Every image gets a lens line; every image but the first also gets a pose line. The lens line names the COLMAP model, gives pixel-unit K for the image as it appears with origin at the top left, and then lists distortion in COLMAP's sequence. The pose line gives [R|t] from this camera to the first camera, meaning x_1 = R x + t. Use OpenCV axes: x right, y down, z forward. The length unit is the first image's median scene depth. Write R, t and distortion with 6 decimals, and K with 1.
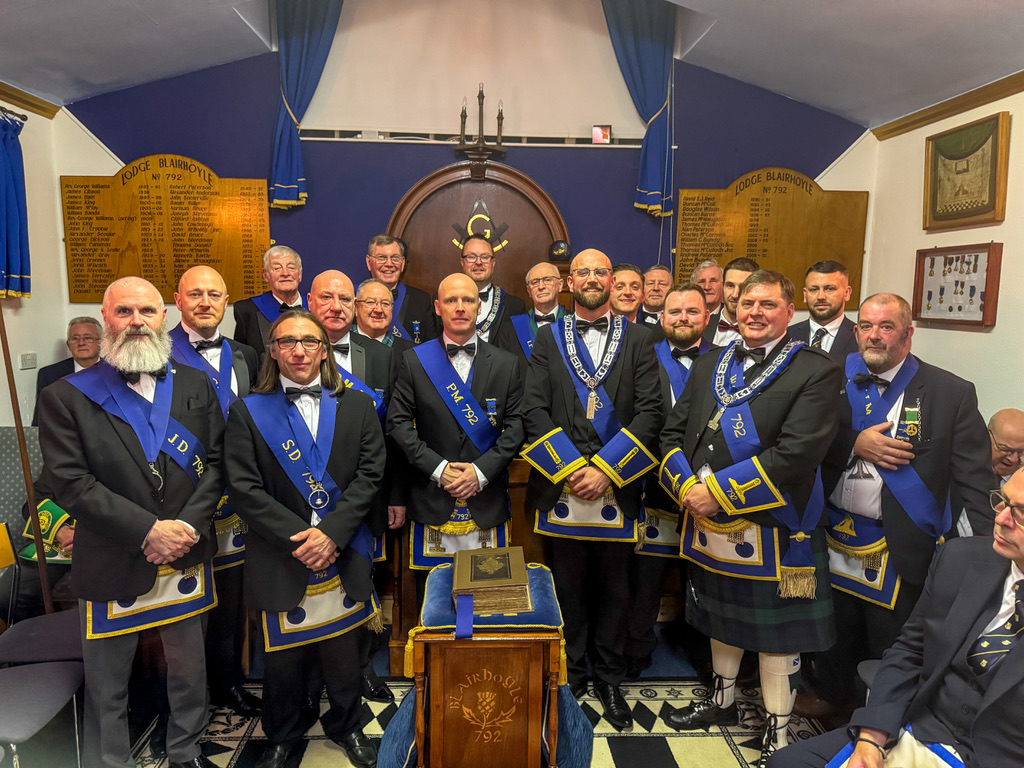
lens RADIAL K [[720.2, 0, 510.1], [0, 720.2, 384.6], [0, 0, 1]] dist [-0.000271, -0.000043]
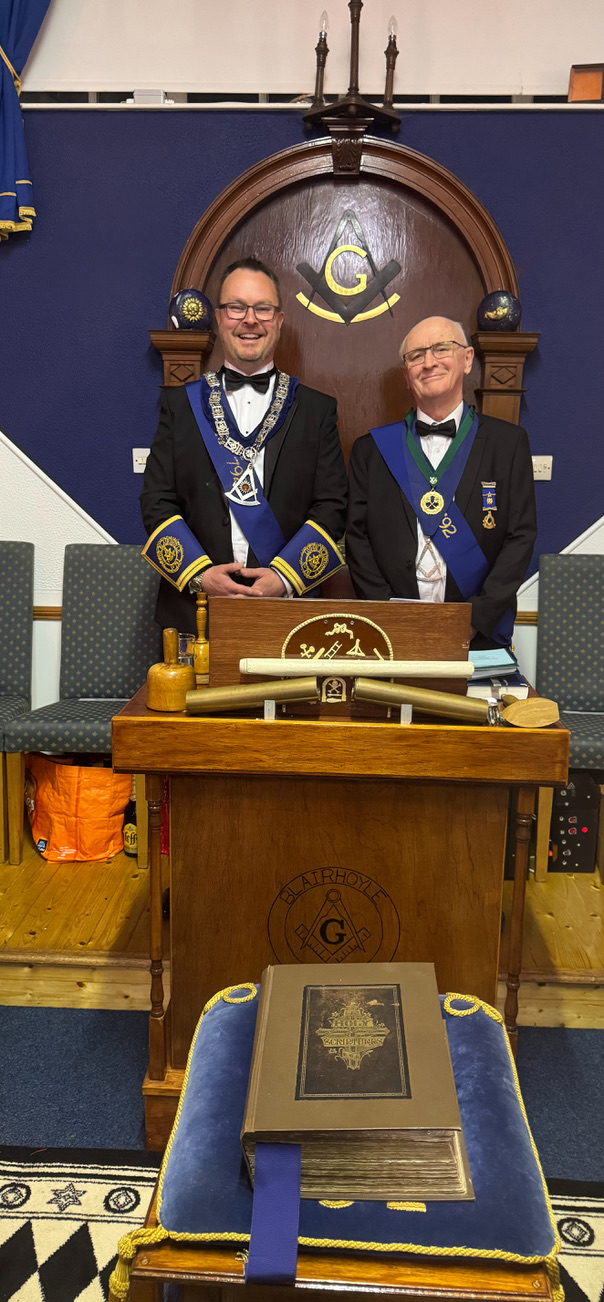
lens RADIAL K [[851.8, 0, 299.8], [0, 851.8, 654.2], [0, 0, 1]] dist [0.003742, 0.001152]
pose [[0.995013, 0.023114, -0.097035, -0.009619], [-0.013687, 0.995218, 0.096718, 0.006606], [0.098806, -0.094908, 0.990571, 0.340124]]
